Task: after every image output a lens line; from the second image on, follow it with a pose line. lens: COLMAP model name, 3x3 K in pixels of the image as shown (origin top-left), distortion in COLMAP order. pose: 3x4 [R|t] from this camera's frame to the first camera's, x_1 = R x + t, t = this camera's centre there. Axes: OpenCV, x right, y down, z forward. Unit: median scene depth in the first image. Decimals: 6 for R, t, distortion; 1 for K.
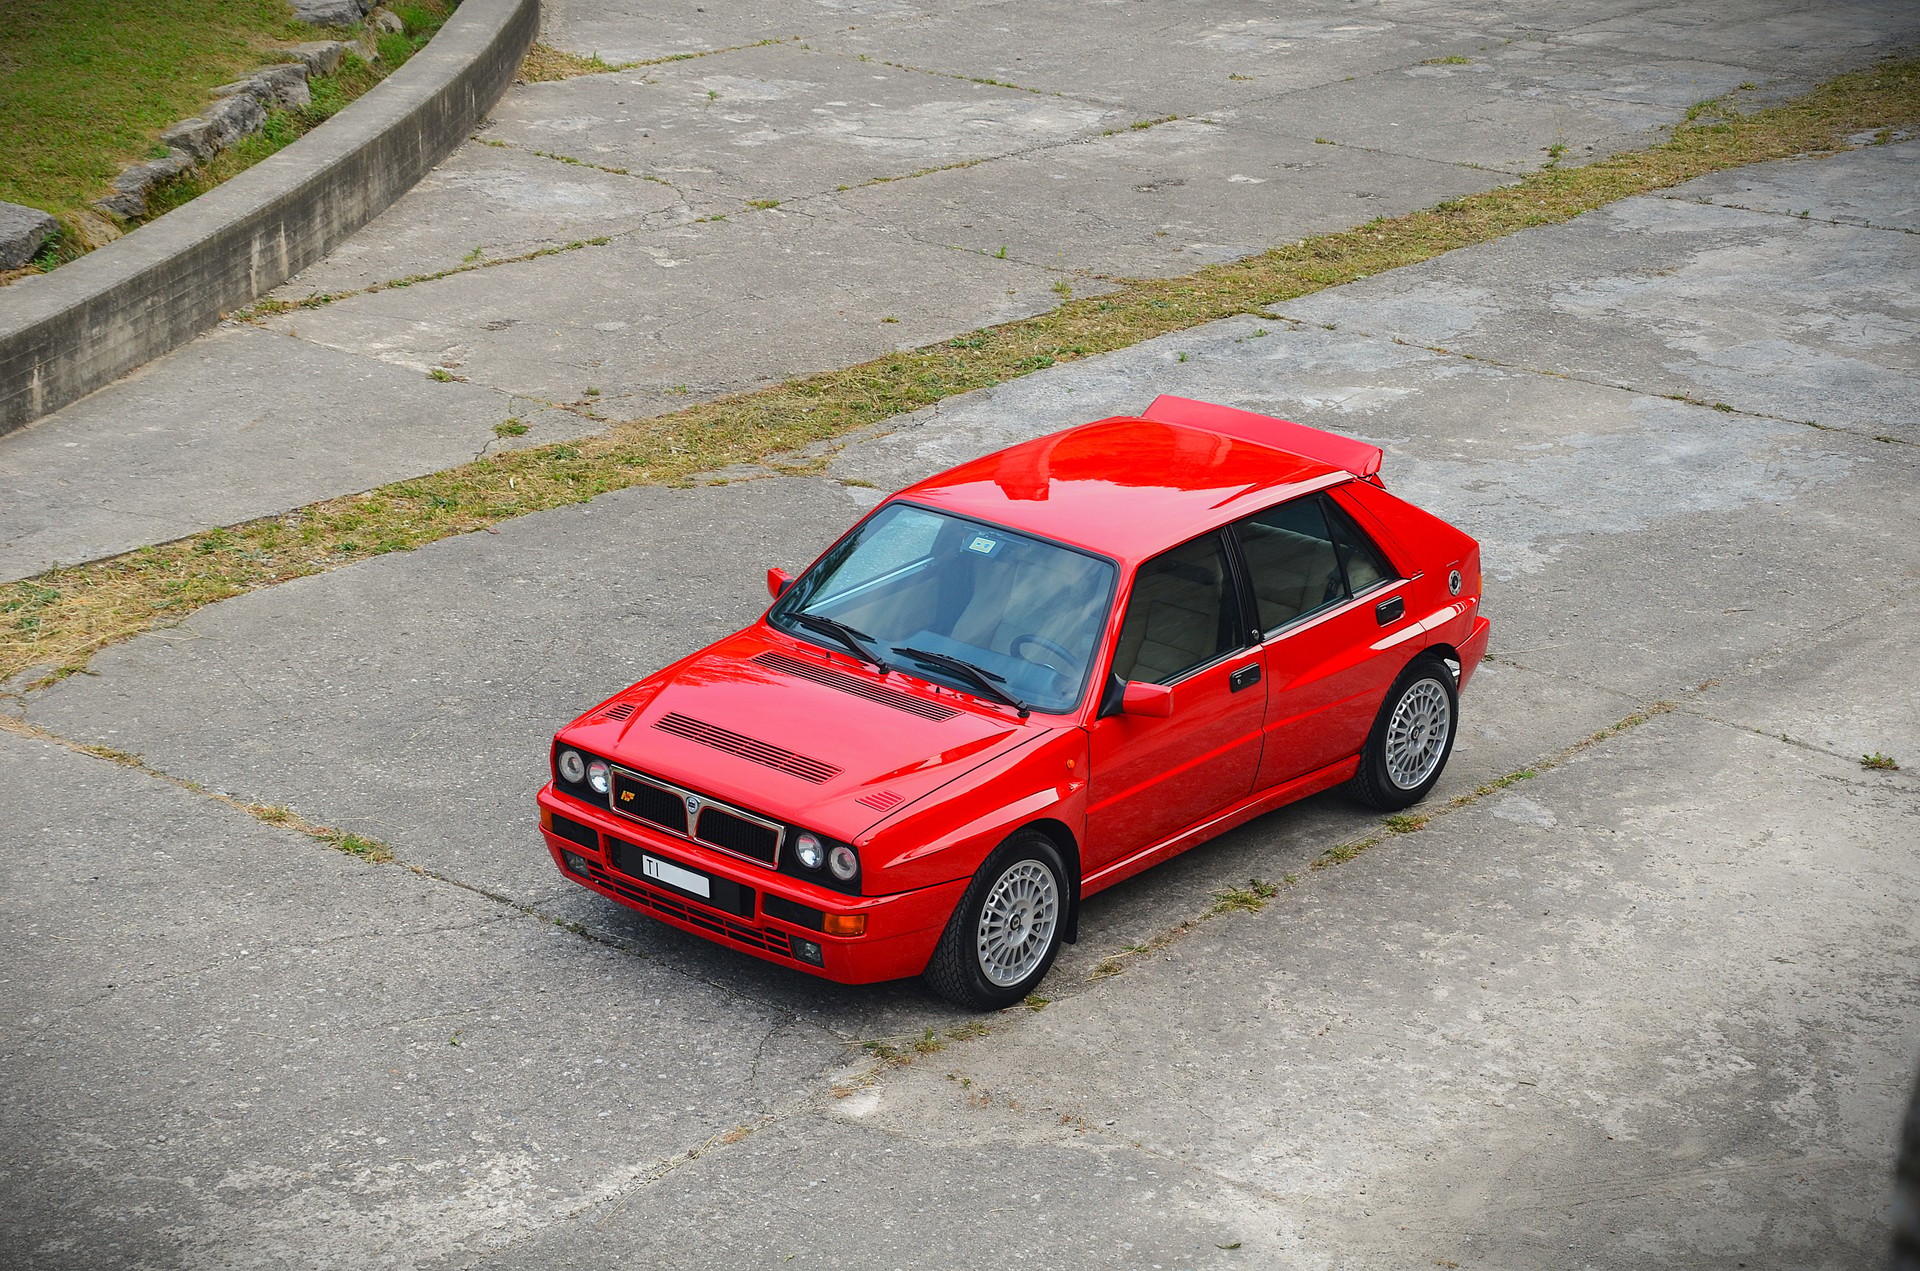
lens RADIAL K [[2785.3, 0, 989.4], [0, 2785.3, 628.6], [0, 0, 1]] dist [0.150324, 0.412293]
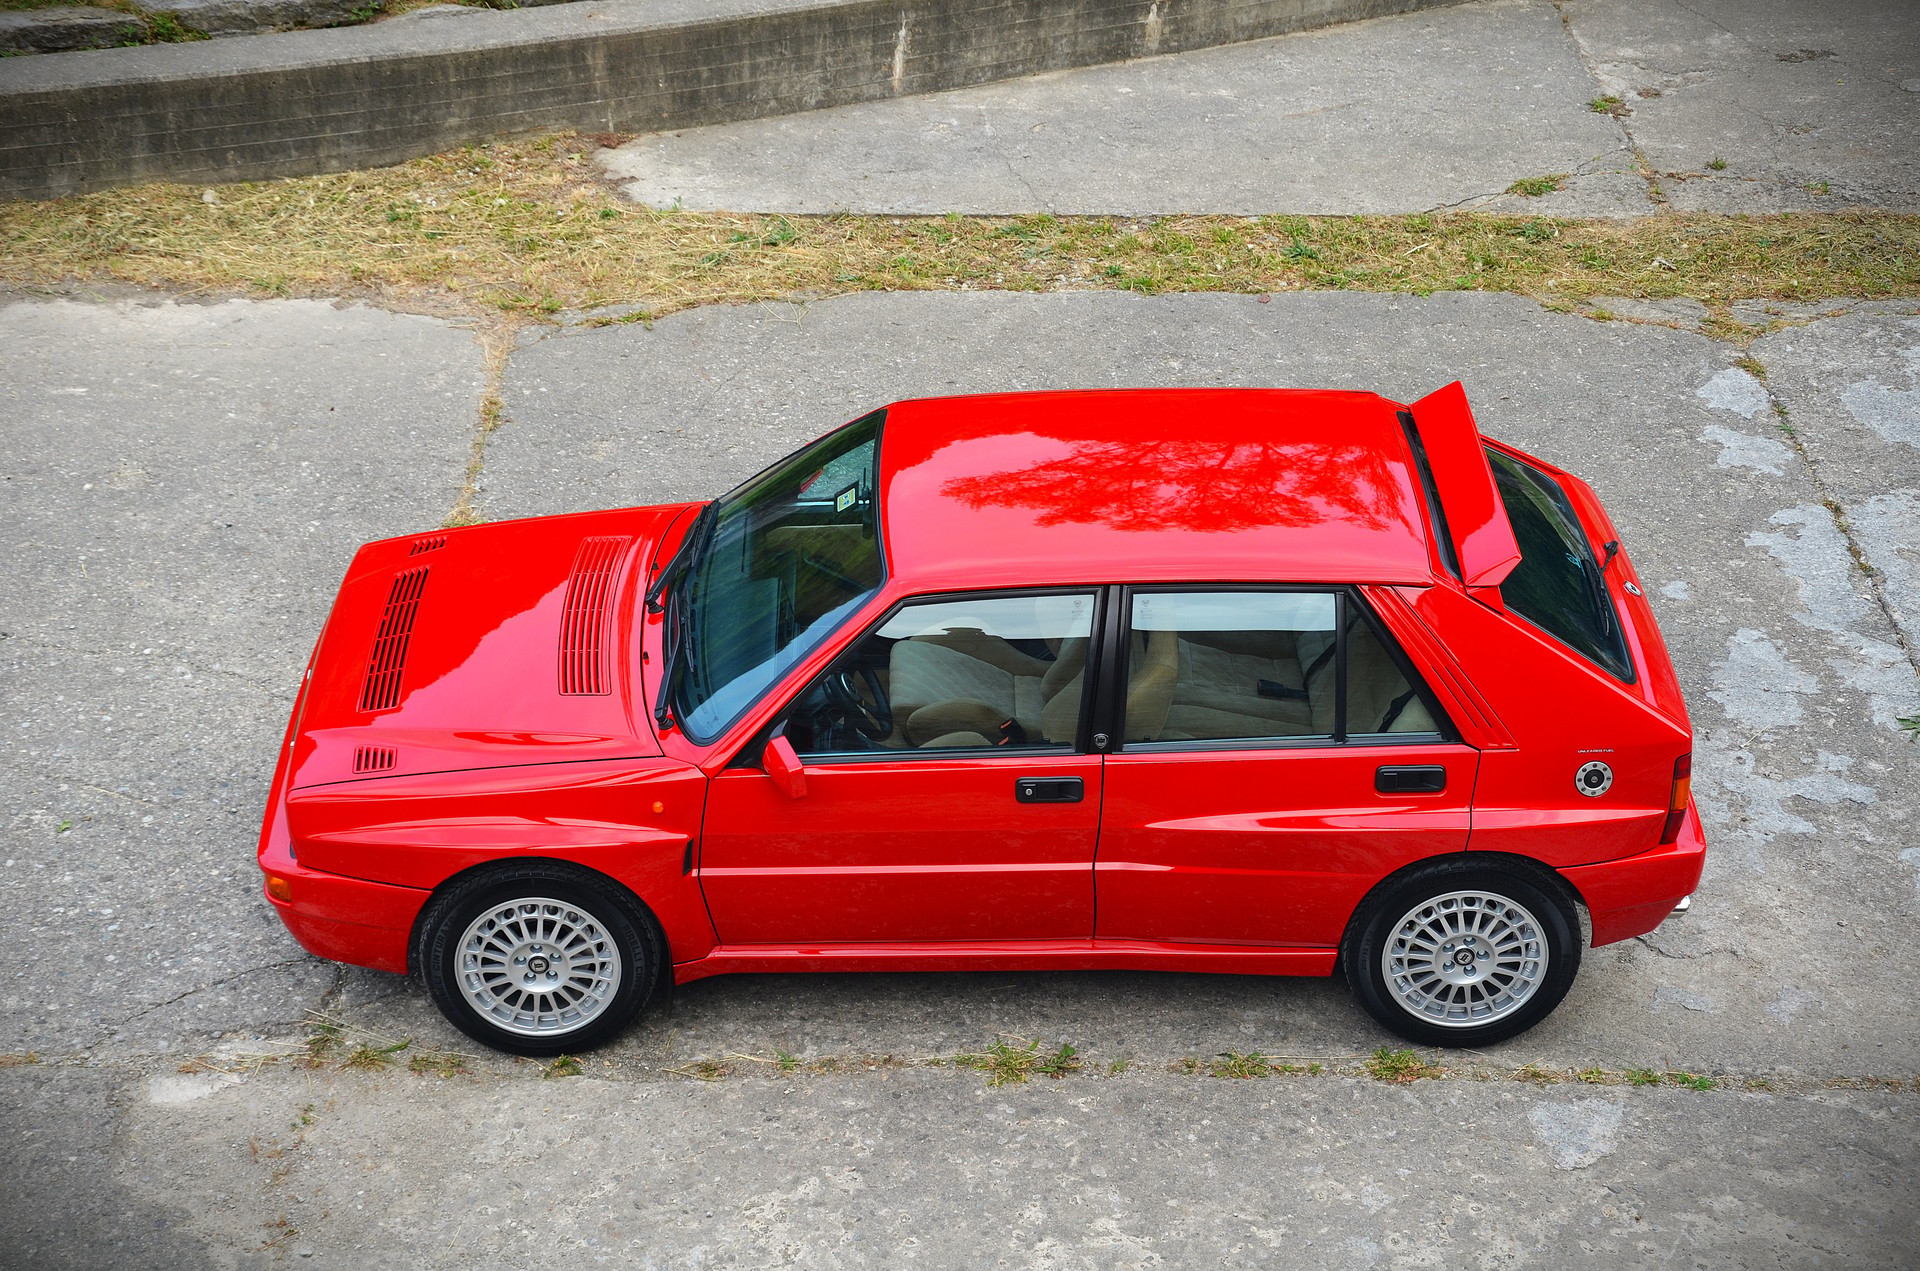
lens RADIAL K [[2785.3, 0, 989.4], [0, 2785.3, 628.6], [0, 0, 1]] dist [0.150324, 0.412293]
pose [[0.734557, 0.353160, -0.579399, 0.463723], [-0.270016, 0.935499, 0.227889, -0.174923], [0.622509, -0.010951, 0.782536, 0.398262]]
